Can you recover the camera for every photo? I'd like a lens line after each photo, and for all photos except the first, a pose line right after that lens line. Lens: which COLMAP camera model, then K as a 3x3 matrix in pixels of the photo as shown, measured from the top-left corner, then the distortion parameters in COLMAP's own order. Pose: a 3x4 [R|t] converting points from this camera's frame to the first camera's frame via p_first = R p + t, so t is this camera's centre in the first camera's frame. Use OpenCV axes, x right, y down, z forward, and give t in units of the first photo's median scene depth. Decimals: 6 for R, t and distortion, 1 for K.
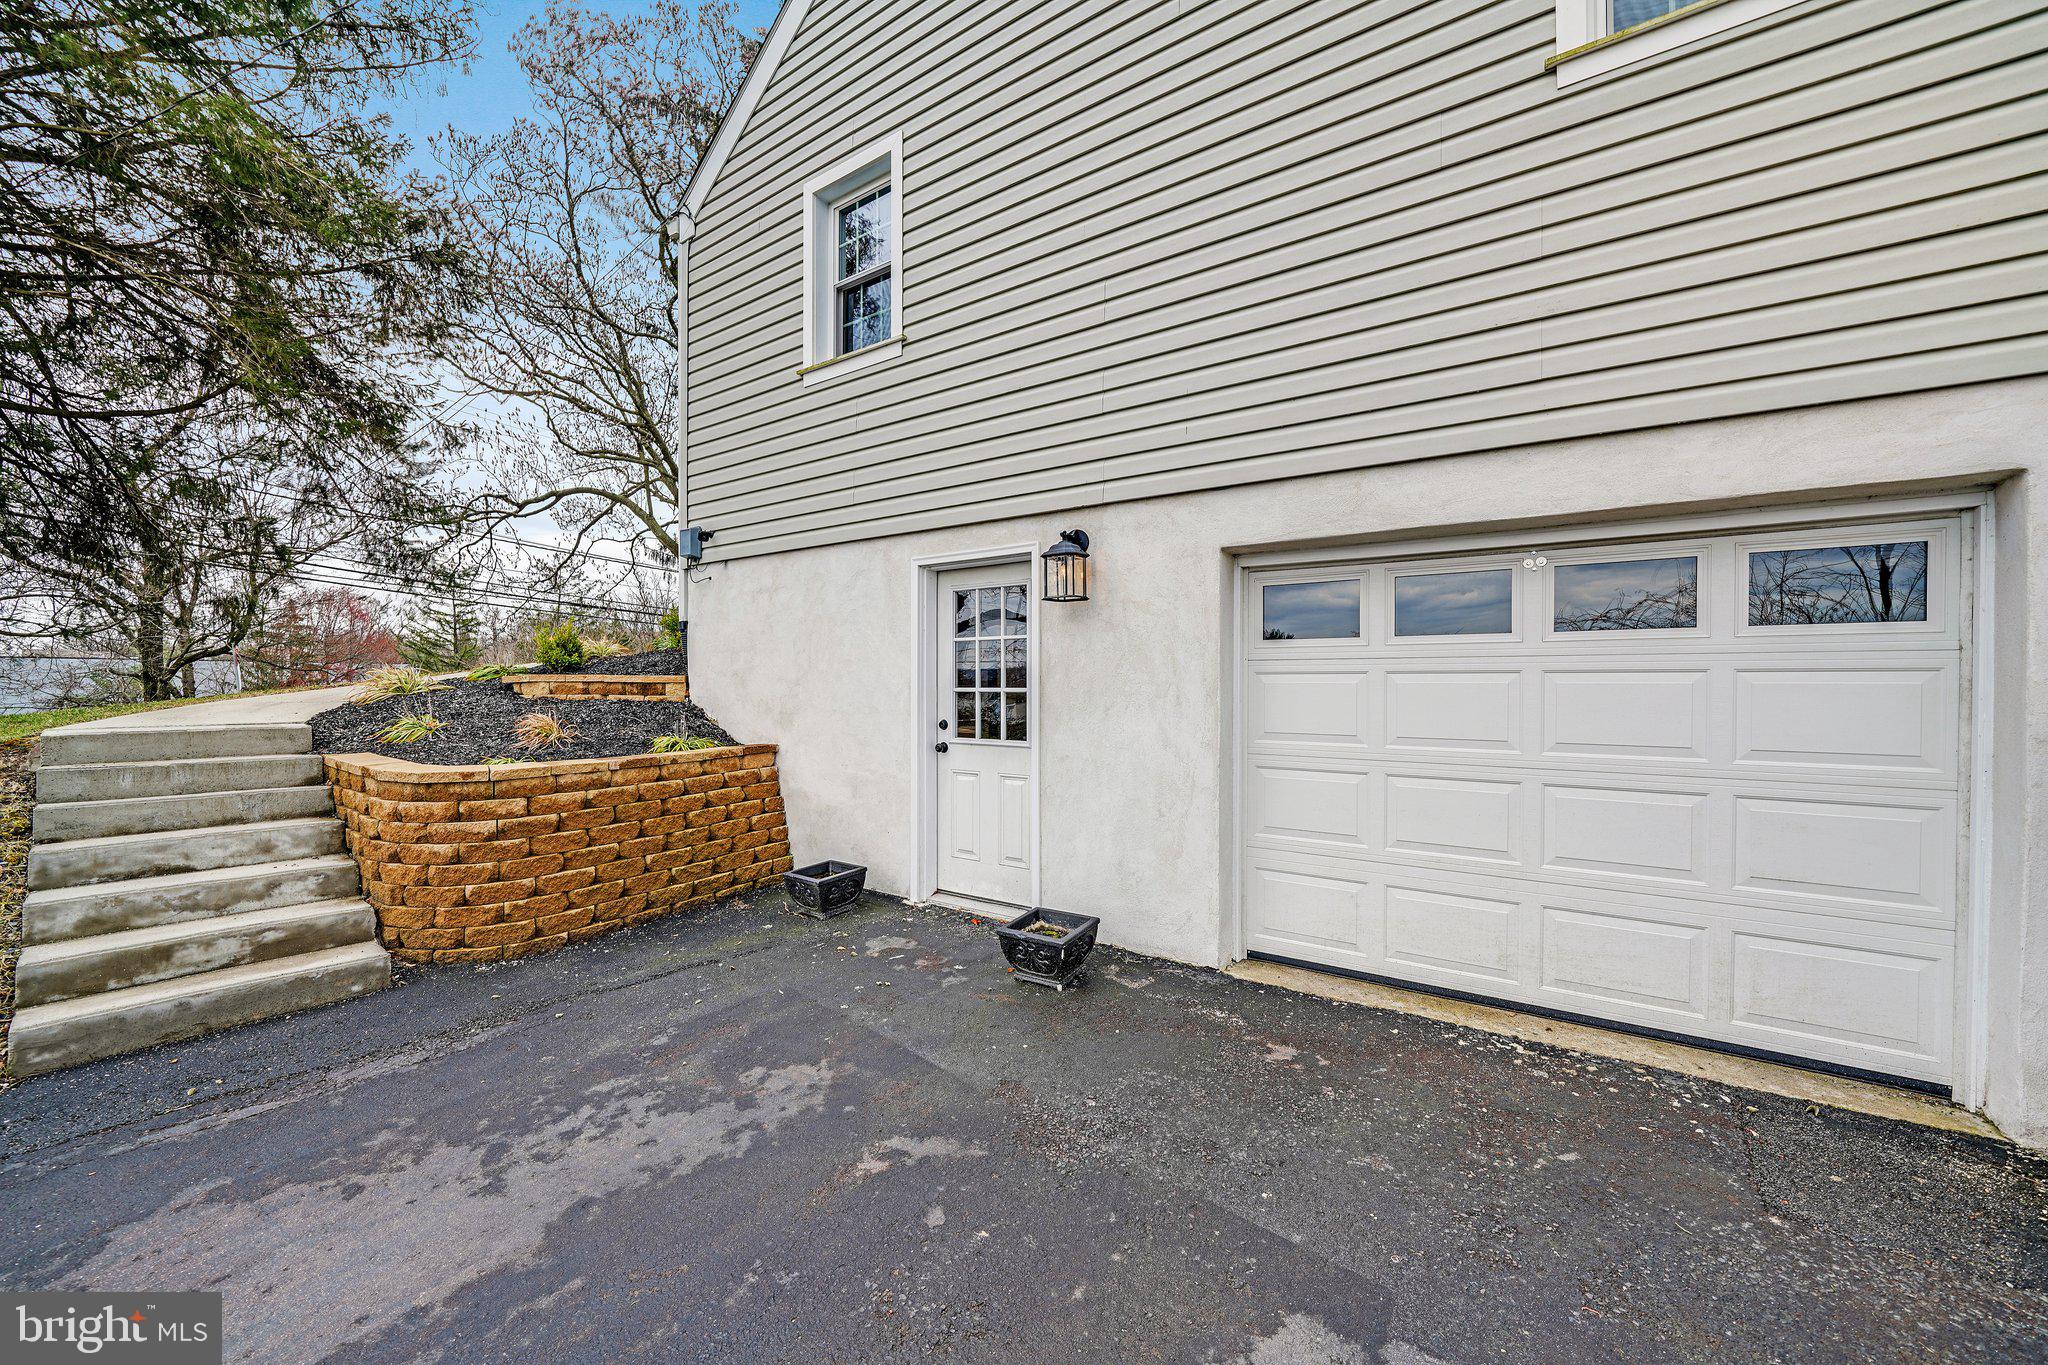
lens RADIAL K [[774.8, 0, 1048.4], [0, 774.8, 686.5], [0, 0, 1]] dist [-0.011257, 0.000330]
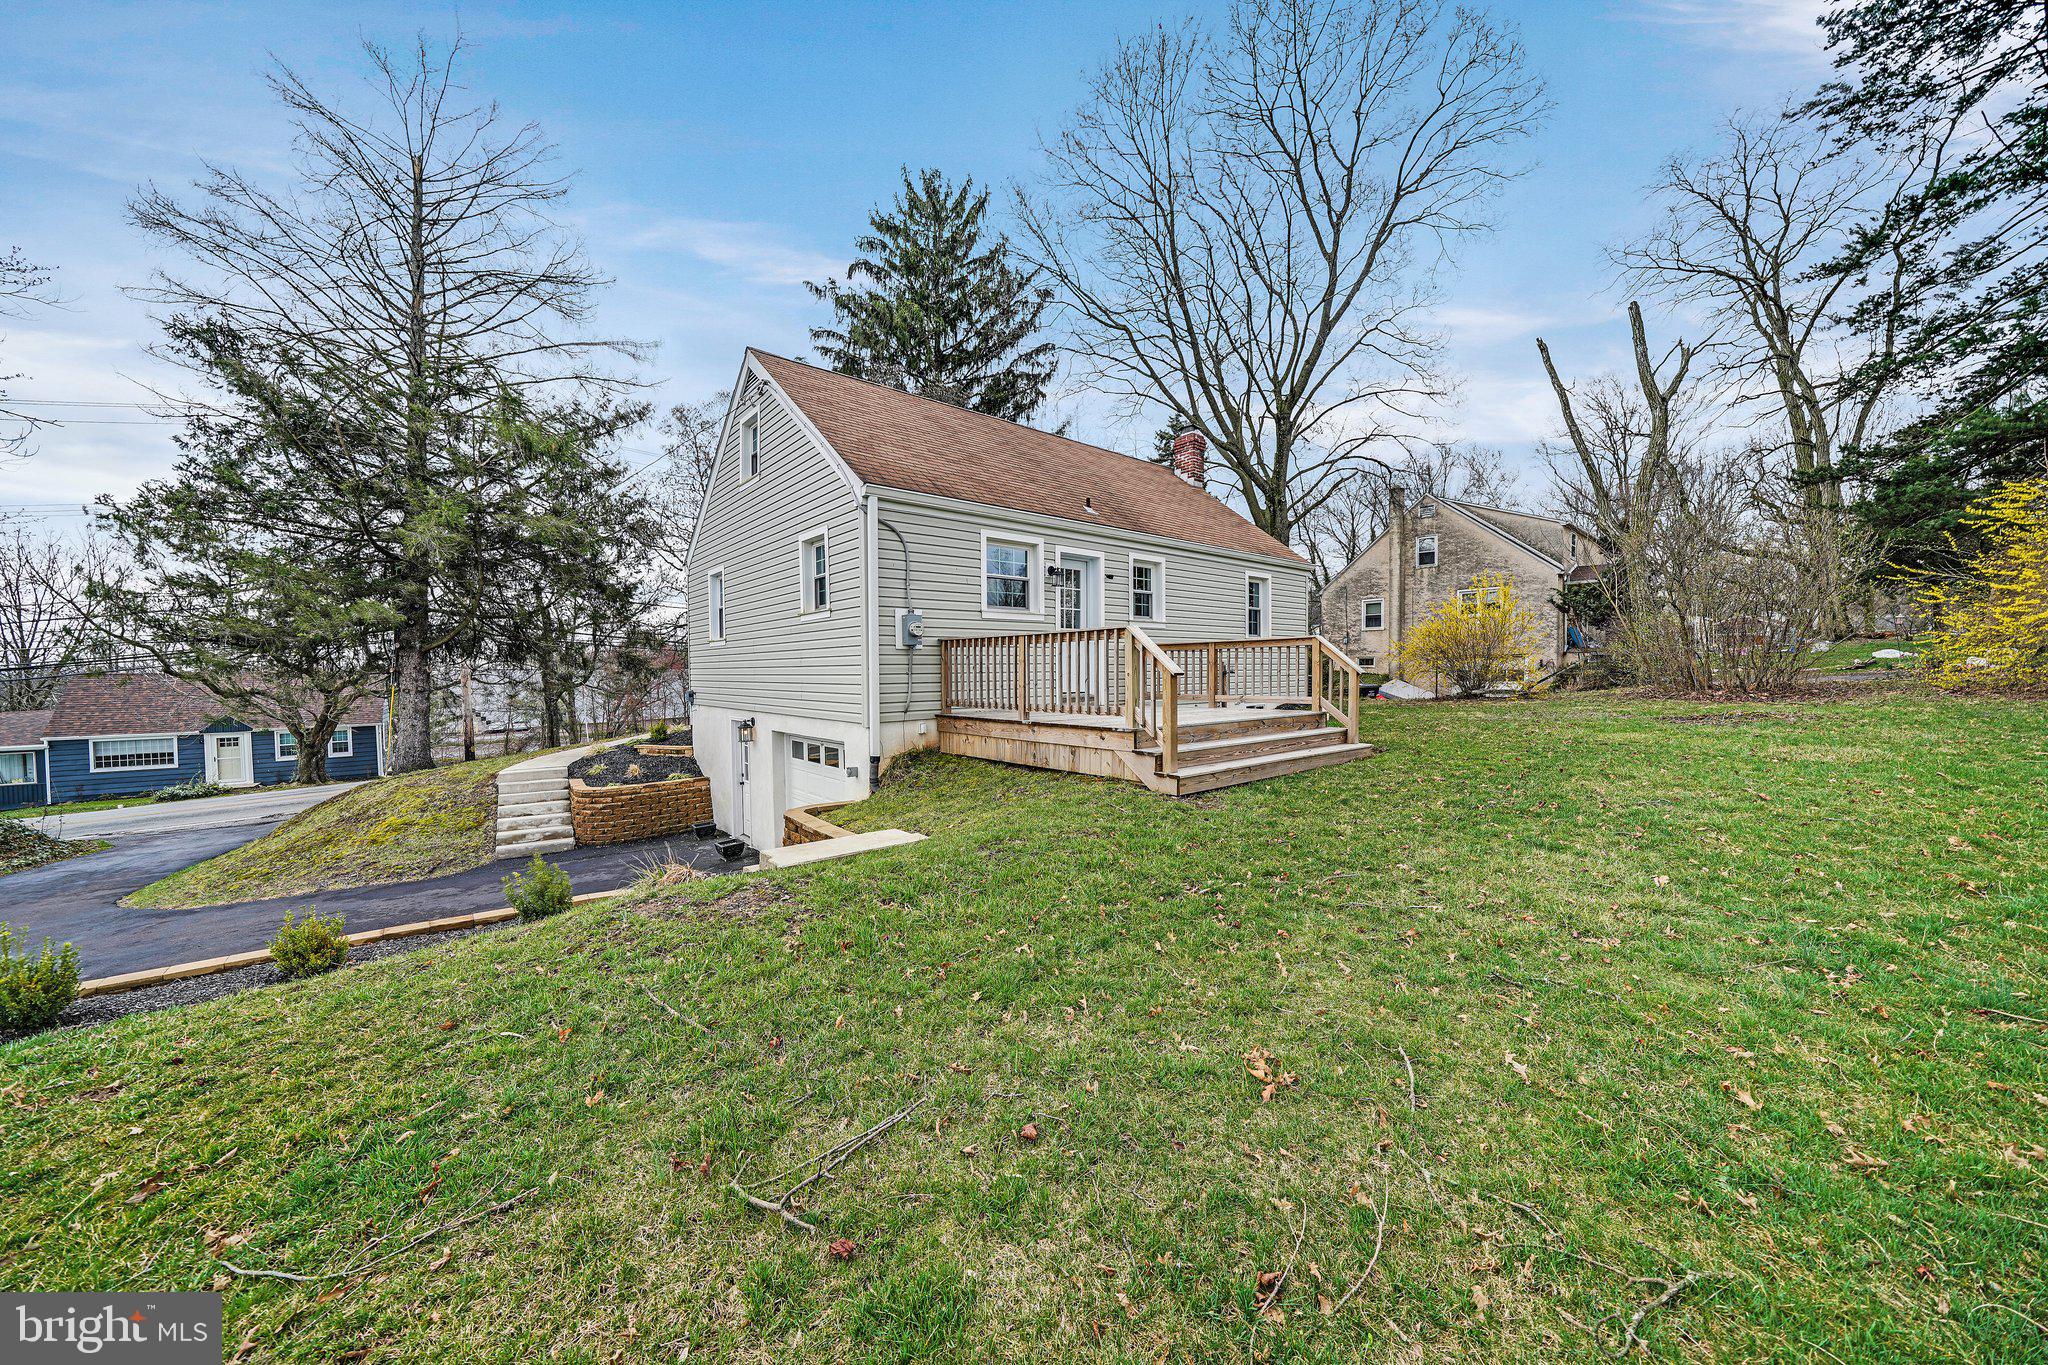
lens RADIAL K [[694.8, 0, 1006.9], [0, 694.8, 689.1], [0, 0, 1]] dist [-0.013856, -0.000021]
pose [[0.957256, -0.006239, -0.289176, 1.576789], [0.012082, 0.999757, 0.018423, -0.309448], [0.288990, -0.021129, 0.957099, -1.167441]]
